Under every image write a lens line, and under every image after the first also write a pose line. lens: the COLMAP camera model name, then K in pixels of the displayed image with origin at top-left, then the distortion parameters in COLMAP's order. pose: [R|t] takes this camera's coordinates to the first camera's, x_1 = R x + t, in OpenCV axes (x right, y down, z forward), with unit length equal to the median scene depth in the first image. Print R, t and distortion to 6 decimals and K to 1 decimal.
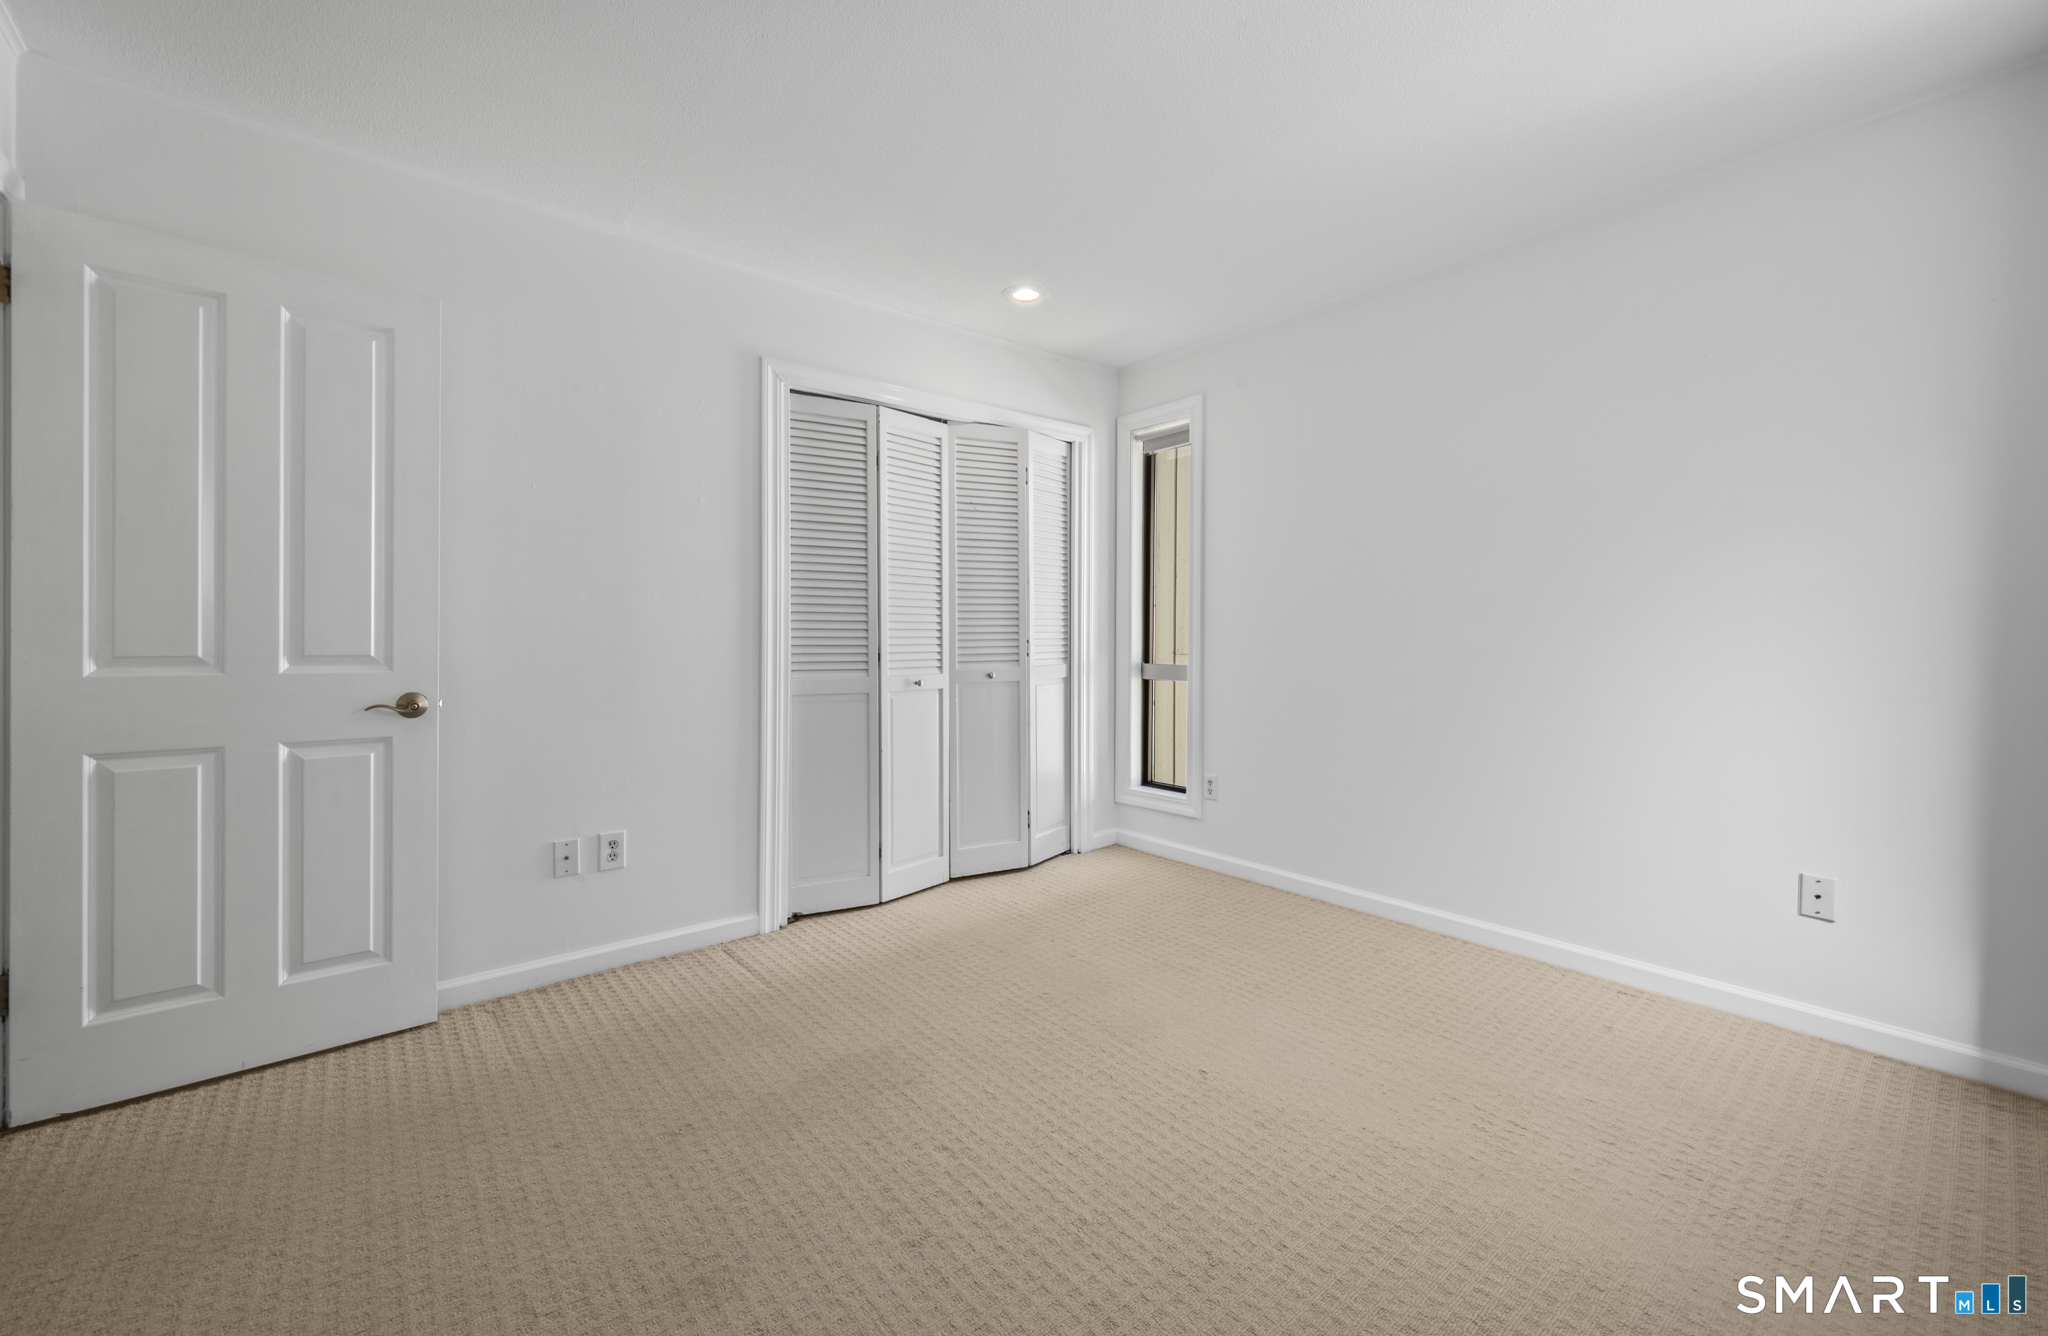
lens RADIAL K [[821.0, 0, 1009.3], [0, 821.0, 646.9], [0, 0, 1]] dist [0.002330, 0.000148]
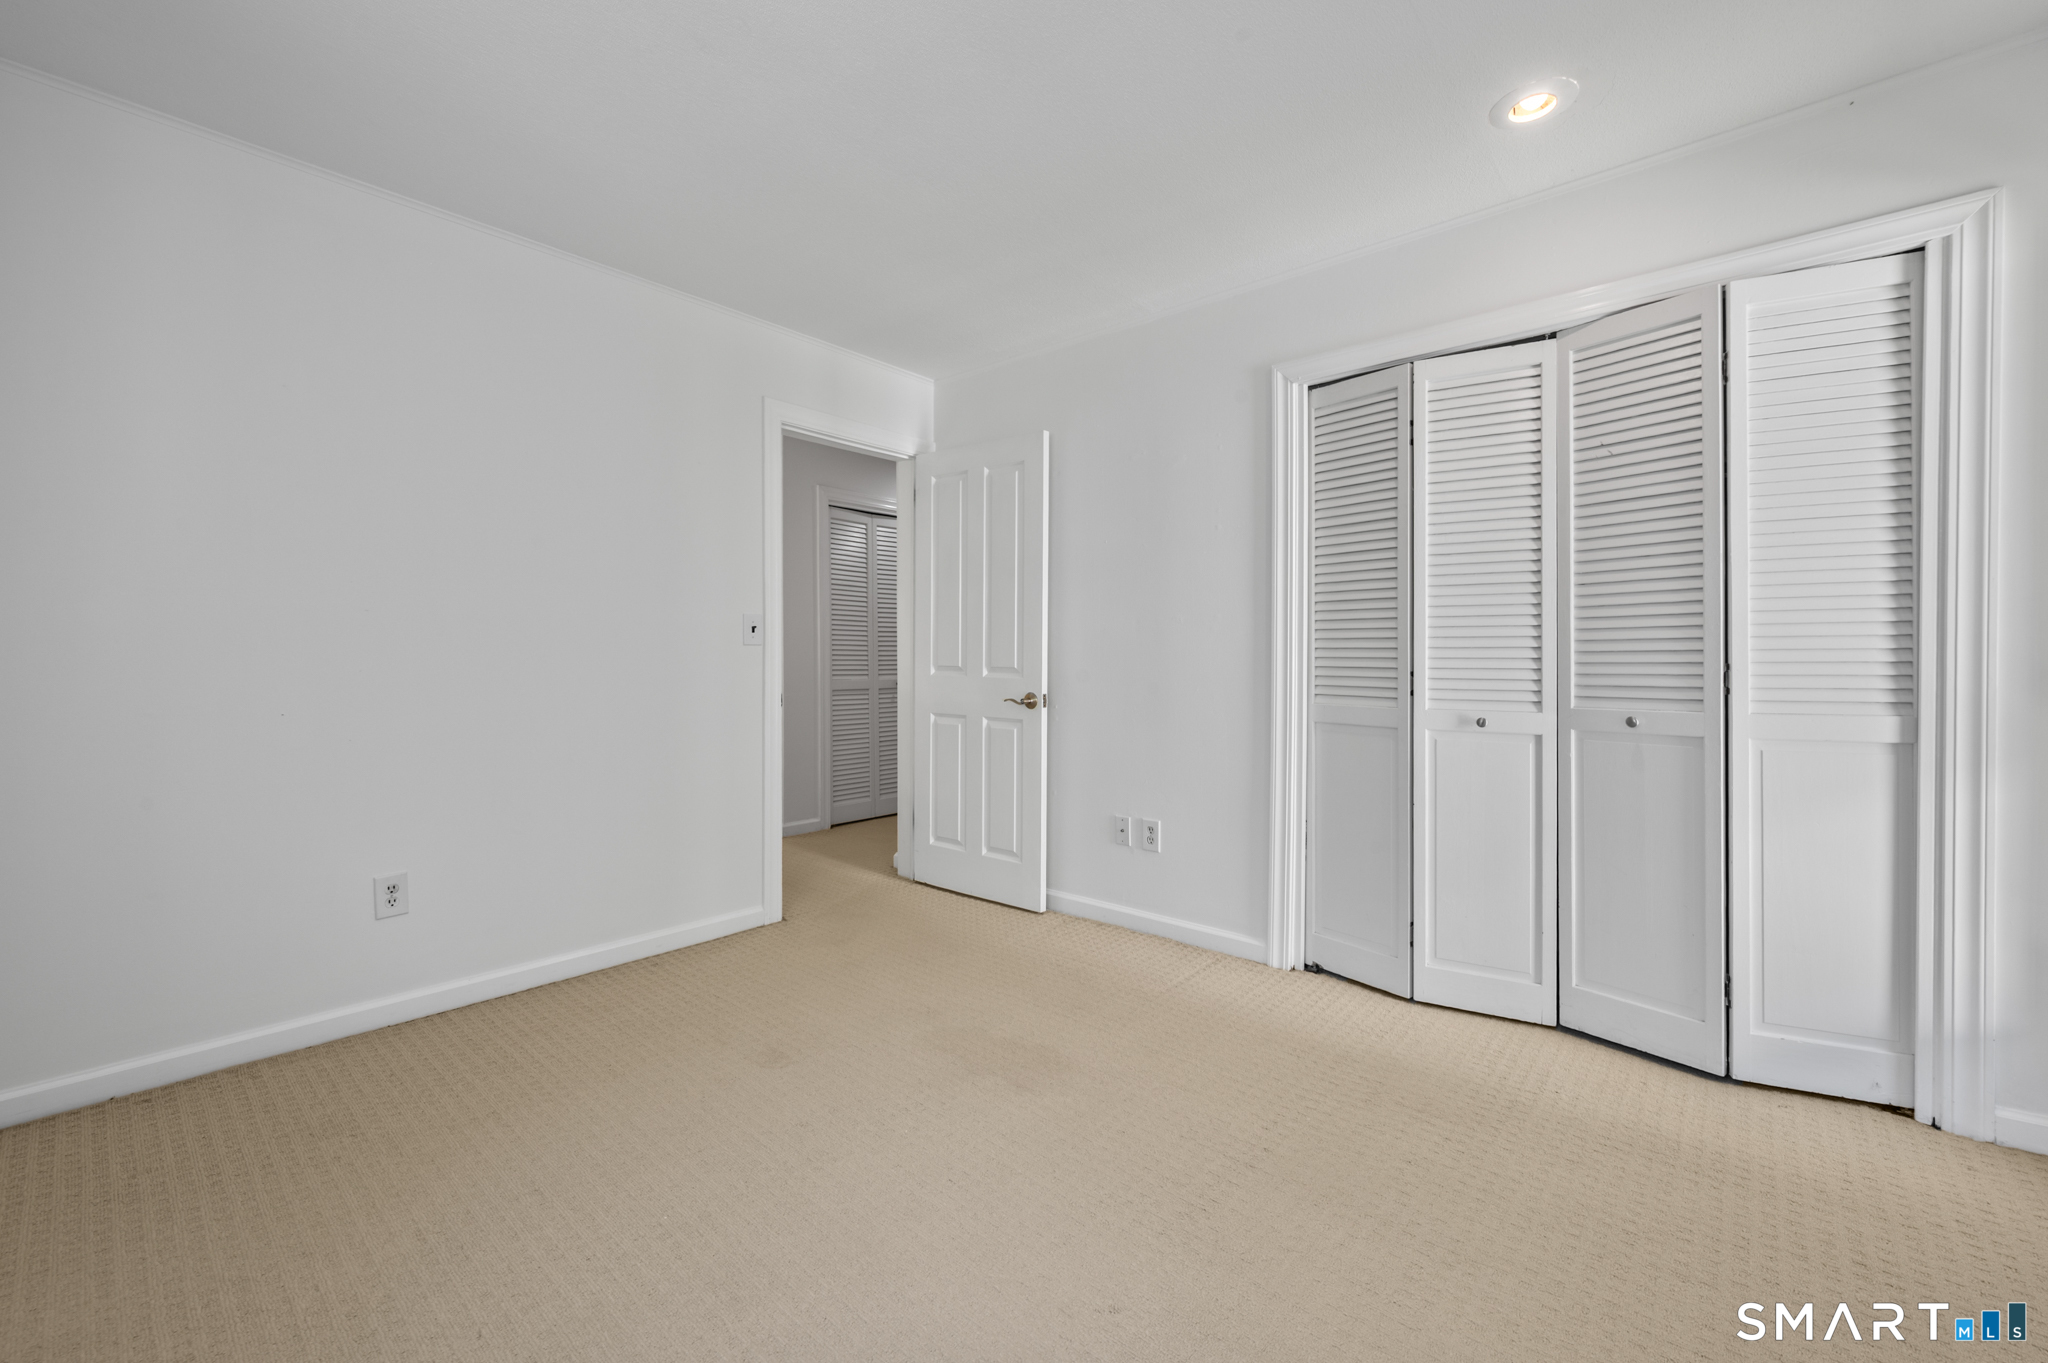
lens RADIAL K [[816.9, 0, 1021.1], [0, 816.9, 665.1], [0, 0, 1]] dist [0.003702, -0.000810]
pose [[0.177531, 0.009790, -0.984066, 0.559524], [-0.017239, 0.999828, 0.006837, -0.003890], [0.983964, 0.015751, 0.177670, 0.513112]]
